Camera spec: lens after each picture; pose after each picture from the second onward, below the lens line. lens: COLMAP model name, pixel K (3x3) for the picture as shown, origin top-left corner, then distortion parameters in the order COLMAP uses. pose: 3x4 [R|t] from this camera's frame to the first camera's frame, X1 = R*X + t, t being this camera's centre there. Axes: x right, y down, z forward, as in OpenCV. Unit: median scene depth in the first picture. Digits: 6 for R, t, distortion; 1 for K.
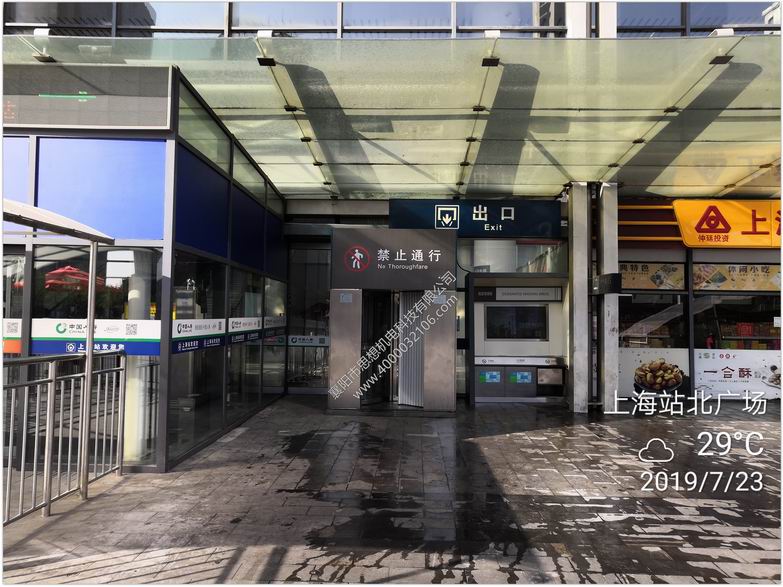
lens RADIAL K [[653.2, 0, 391.5], [0, 653.2, 293.5], [0, 0, 1]] dist [0.004879, 0.001224]
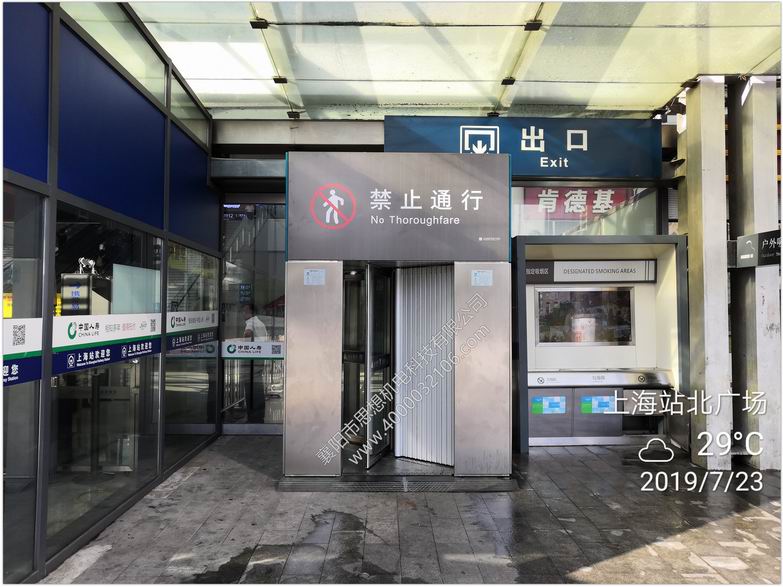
lens RADIAL K [[629.8, 0, 391.5], [0, 629.8, 293.5], [0, 0, 1]] dist [-0.021824, 0.066833]
pose [[0.998740, -0.009791, 0.049226, -0.027469], [0.009373, 0.999918, 0.008721, 0.015429], [-0.049307, -0.008249, 0.998750, 0.415660]]
